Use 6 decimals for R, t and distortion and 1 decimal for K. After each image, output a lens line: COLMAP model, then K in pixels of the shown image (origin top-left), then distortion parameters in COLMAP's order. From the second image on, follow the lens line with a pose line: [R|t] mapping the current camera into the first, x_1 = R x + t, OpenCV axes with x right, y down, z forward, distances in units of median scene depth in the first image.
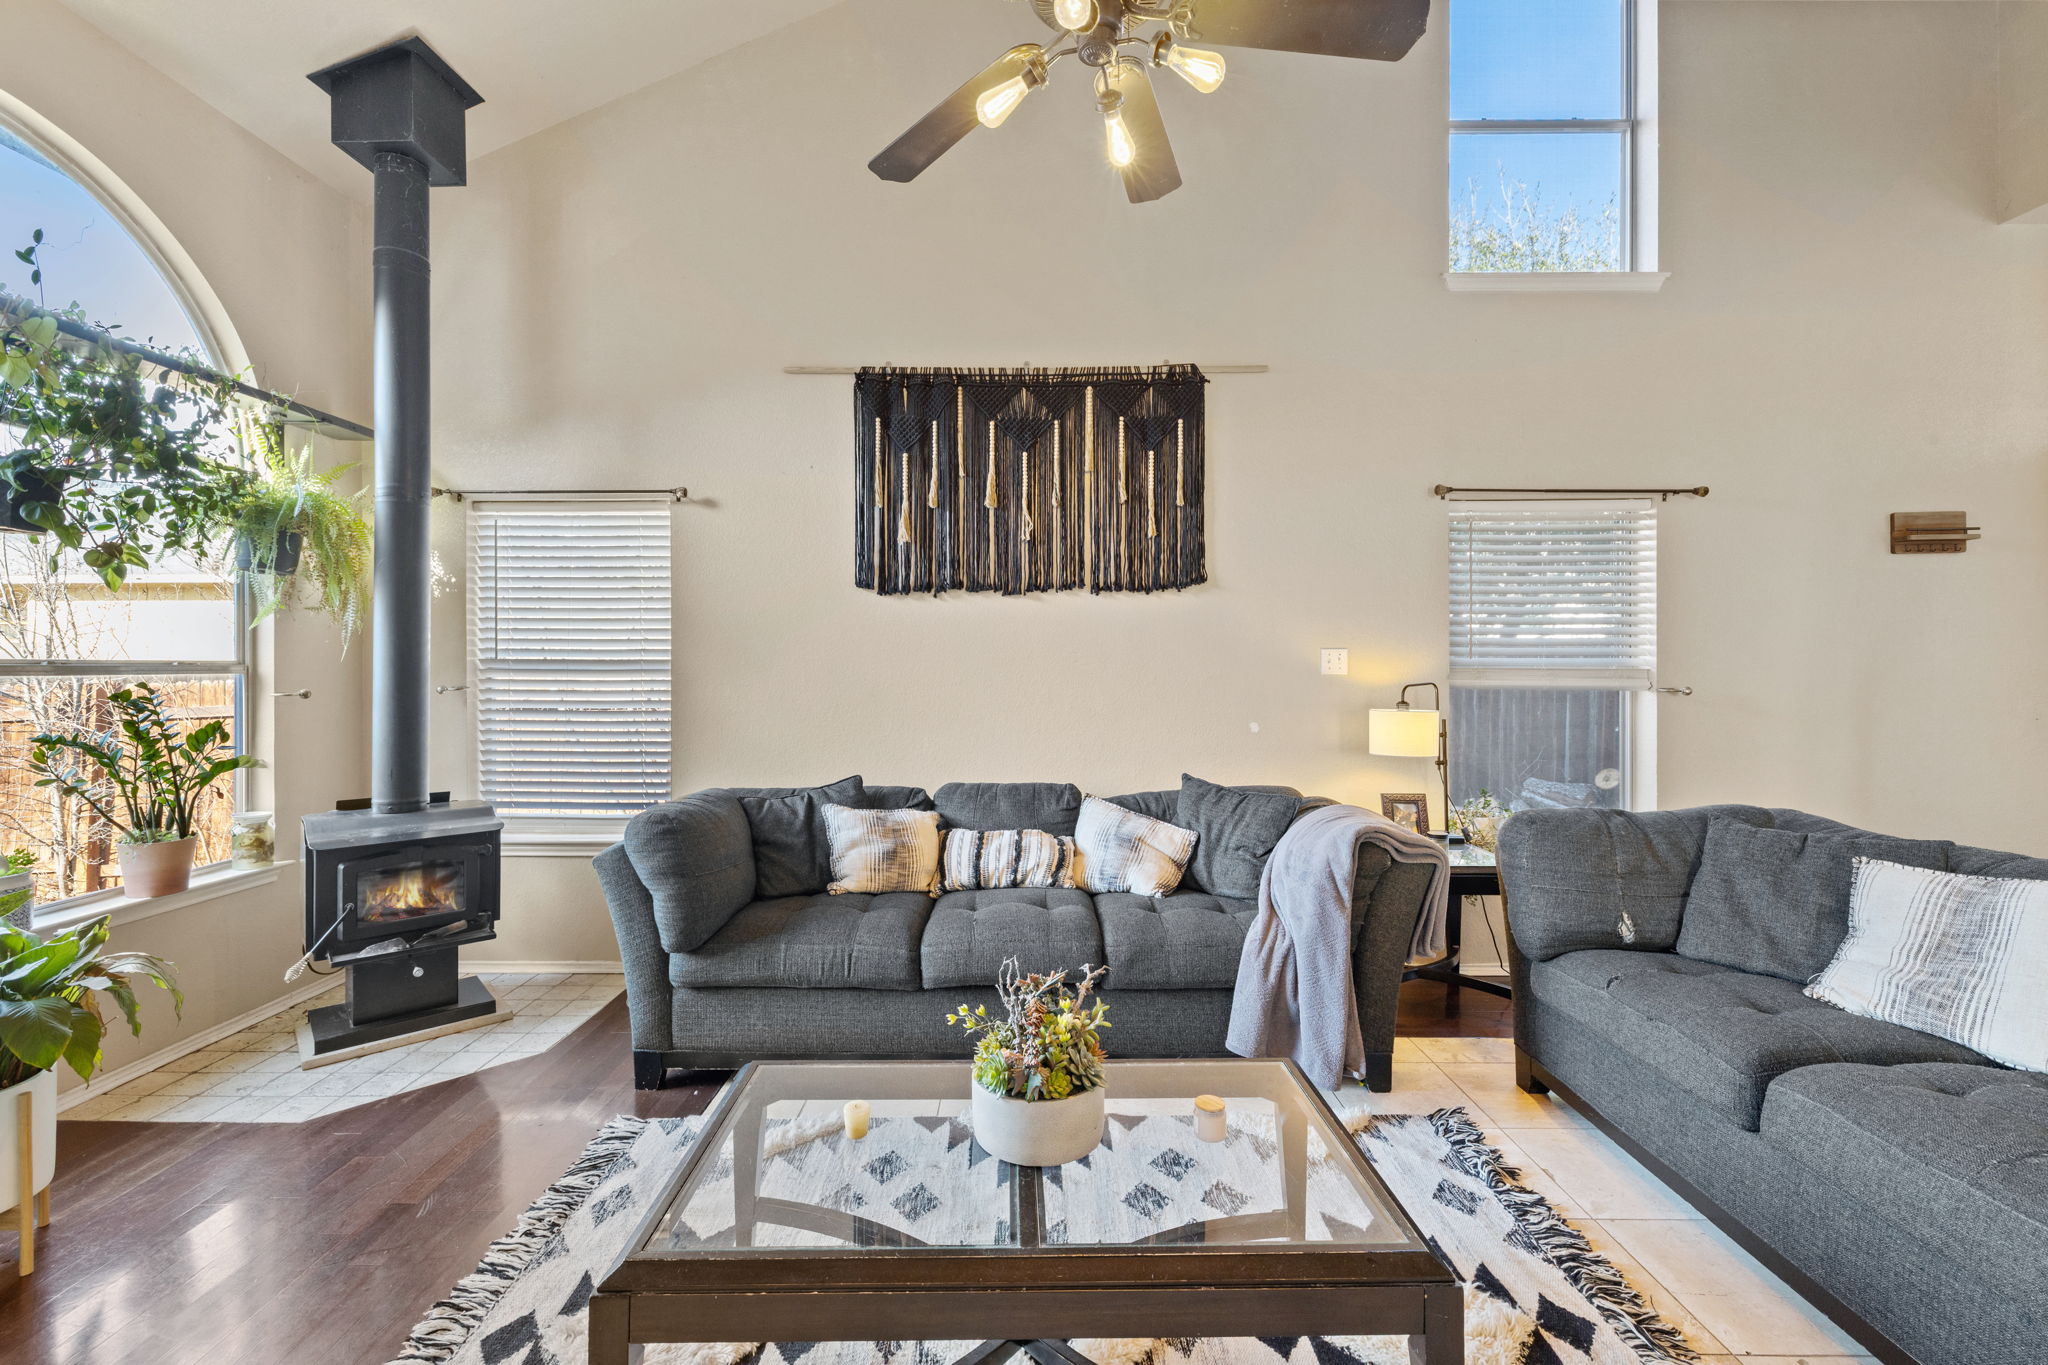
lens RADIAL K [[851.9, 0, 1020.9], [0, 851.9, 663.5], [0, 0, 1]] dist [-0.002263, -0.000105]
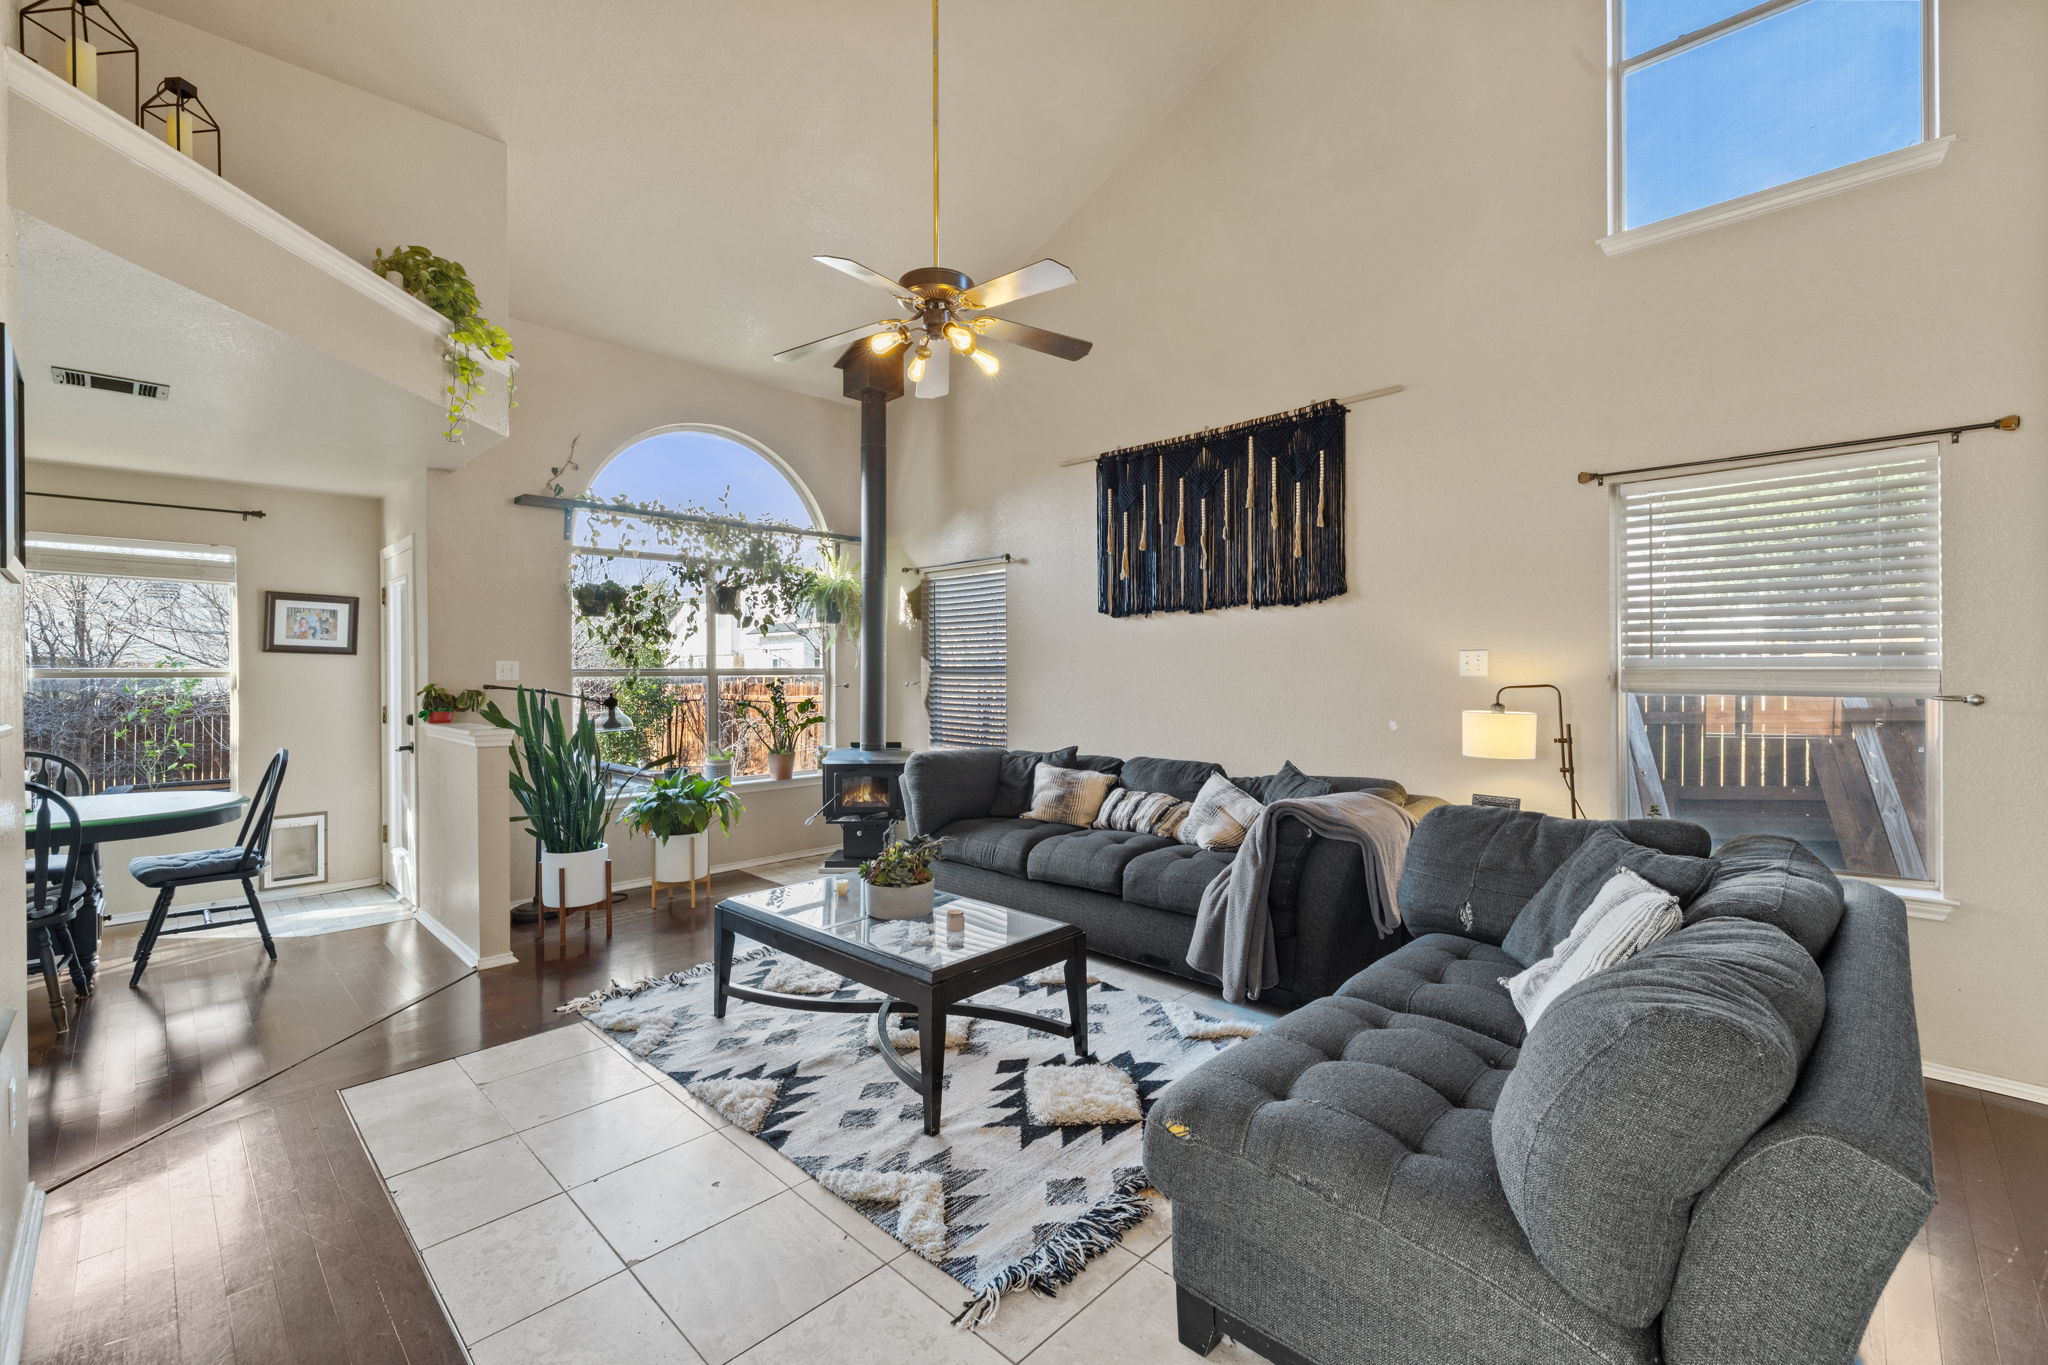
lens RADIAL K [[851.9, 0, 1020.9], [0, 851.9, 663.5], [0, 0, 1]] dist [-0.002263, -0.000105]
pose [[0.725786, -0.008559, -0.687868, 0.673027], [0.005692, 0.999963, -0.006437, 0.001071], [0.687897, 0.000757, 0.725808, -0.094575]]
